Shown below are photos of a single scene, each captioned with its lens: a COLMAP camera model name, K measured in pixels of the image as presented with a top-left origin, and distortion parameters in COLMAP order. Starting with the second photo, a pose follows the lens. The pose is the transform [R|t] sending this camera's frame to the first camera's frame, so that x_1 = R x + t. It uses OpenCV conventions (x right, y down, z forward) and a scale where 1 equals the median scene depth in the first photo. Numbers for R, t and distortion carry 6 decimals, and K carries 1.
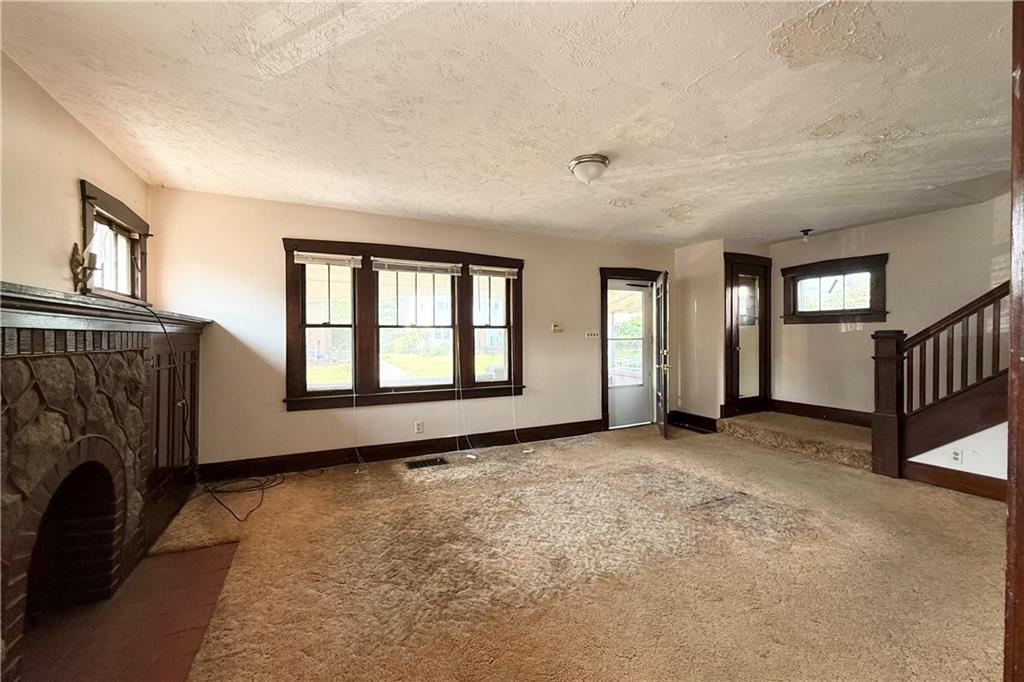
lens RADIAL K [[408.8, 0, 515.1], [0, 408.8, 341.0], [0, 0, 1]] dist [0.001253, 0.000064]
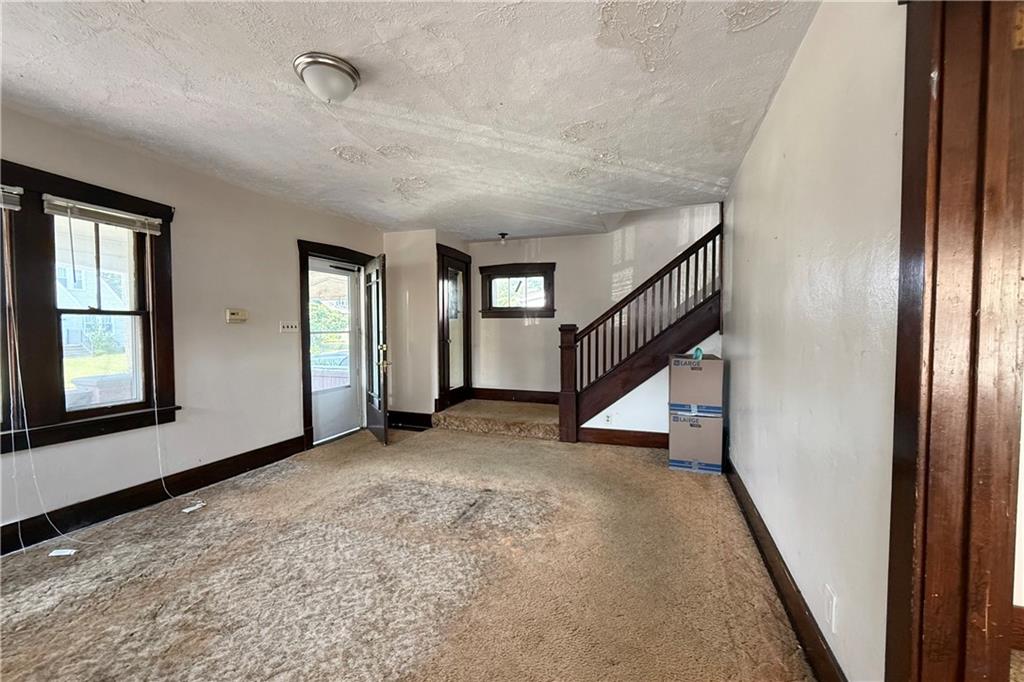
lens RADIAL K [[408.8, 0, 515.1], [0, 408.8, 341.0], [0, 0, 1]] dist [0.001253, 0.000064]
pose [[0.712663, -0.018962, 0.701251, -0.059193], [0.006914, 0.999776, 0.020008, -0.001515], [-0.701473, -0.009411, 0.712634, 0.214430]]
